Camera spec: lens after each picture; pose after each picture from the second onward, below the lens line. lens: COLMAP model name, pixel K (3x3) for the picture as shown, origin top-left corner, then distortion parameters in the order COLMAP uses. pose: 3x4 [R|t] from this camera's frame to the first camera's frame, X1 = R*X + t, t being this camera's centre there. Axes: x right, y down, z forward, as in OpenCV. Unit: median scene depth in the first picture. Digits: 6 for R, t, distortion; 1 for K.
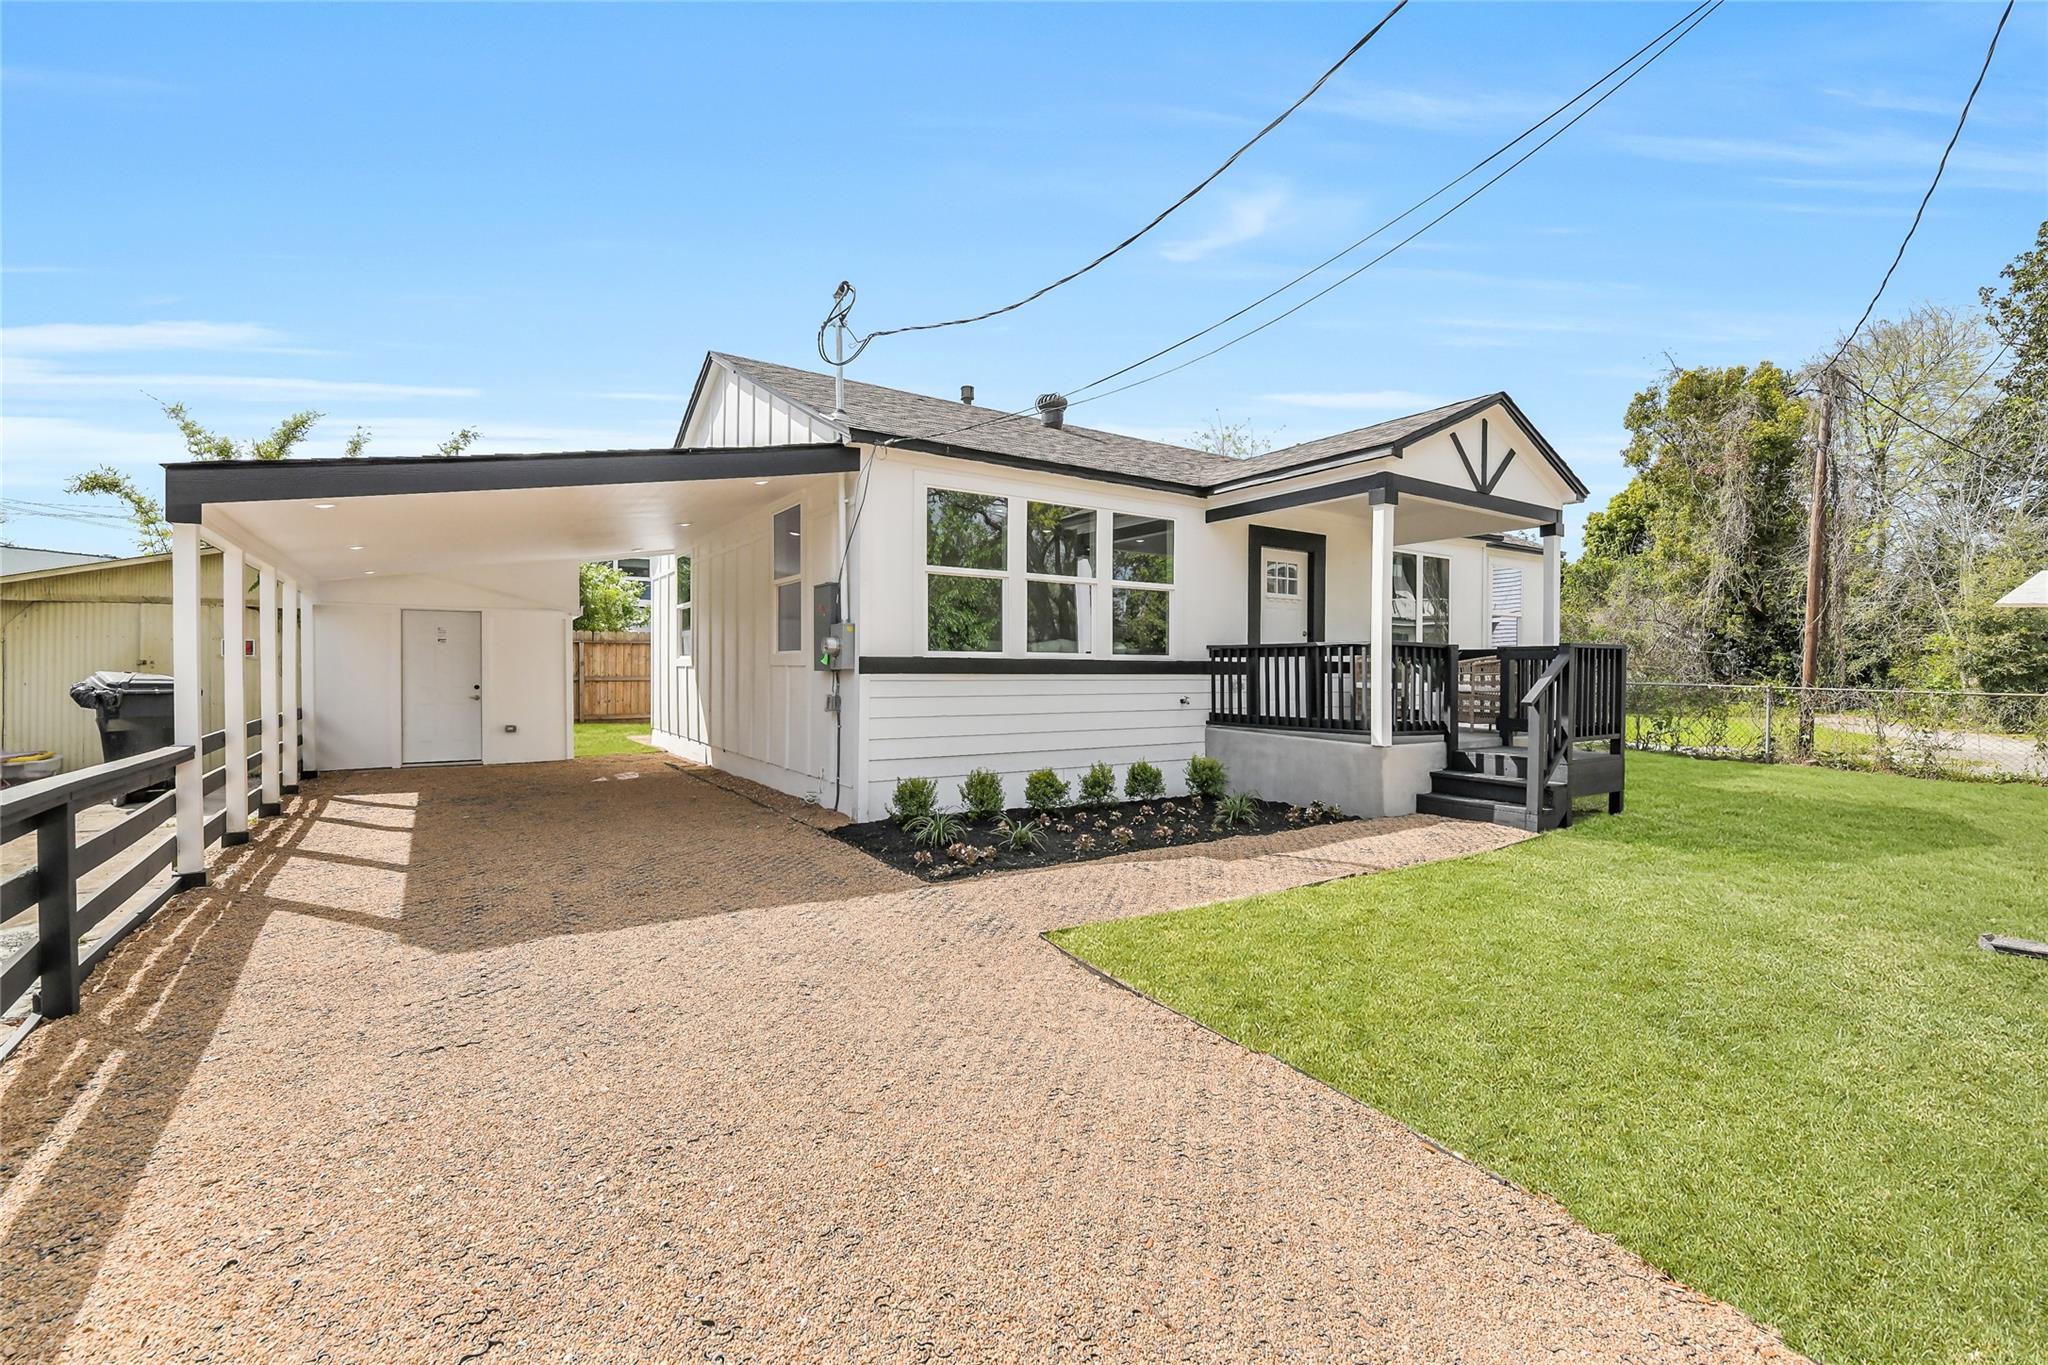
lens RADIAL K [[912.1, 0, 1027.3], [0, 912.1, 680.9], [0, 0, 1]] dist [-0.005979, -0.000833]
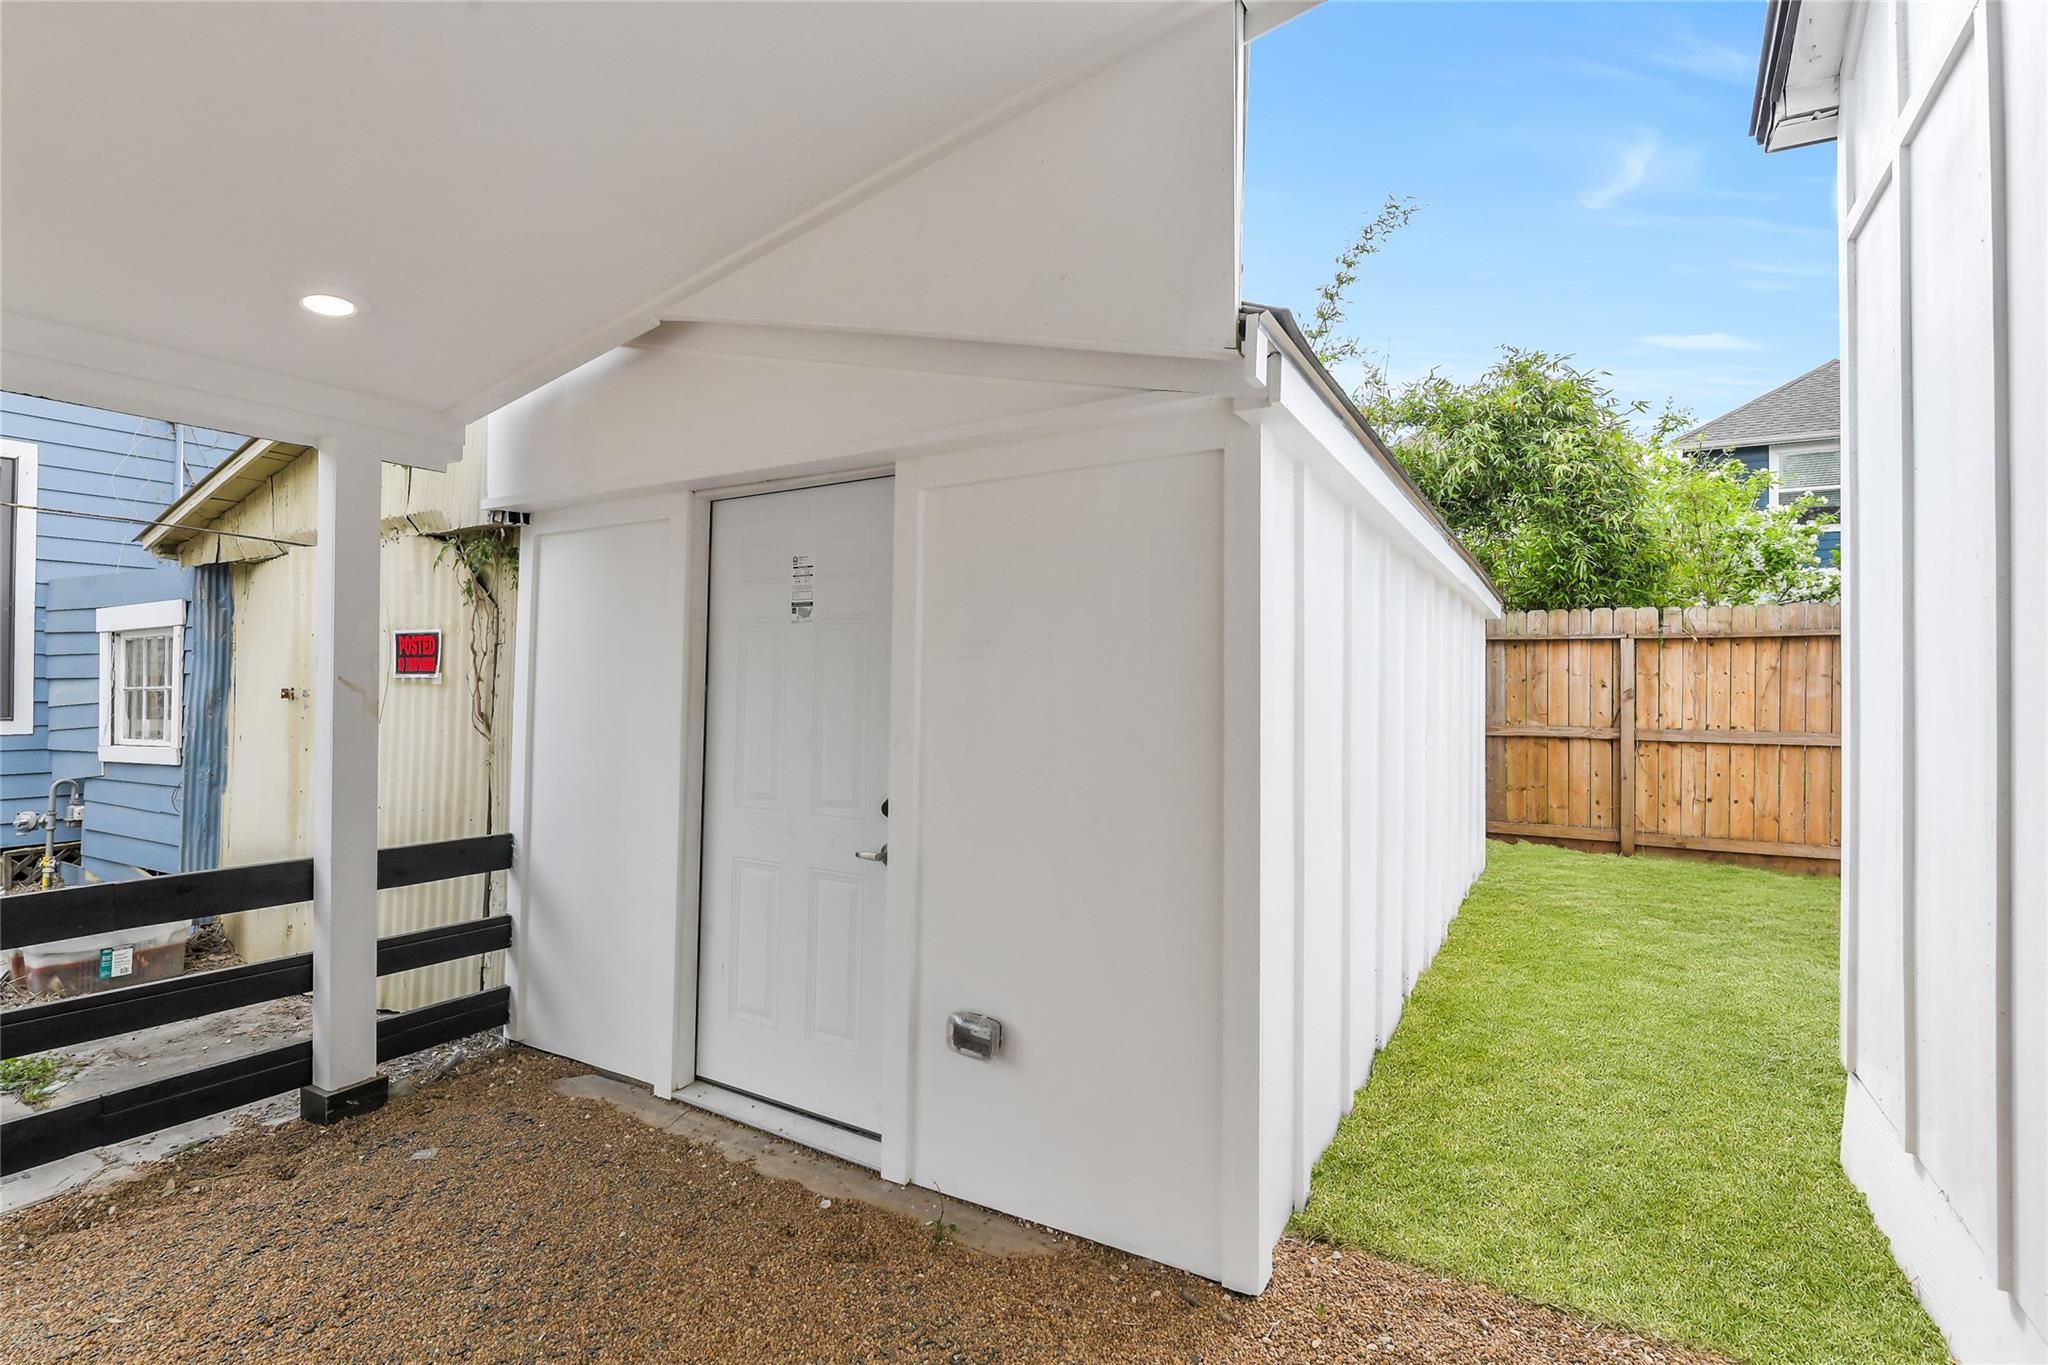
lens RADIAL K [[982.2, 0, 1023.6], [0, 982.2, 679.1], [0, 0, 1]] dist [-0.001353, -0.000131]
pose [[0.456017, -0.009382, -0.889922, -0.237700], [-0.018725, 0.999622, -0.020134, -0.012608], [0.889774, 0.025846, 0.455669, 0.583029]]
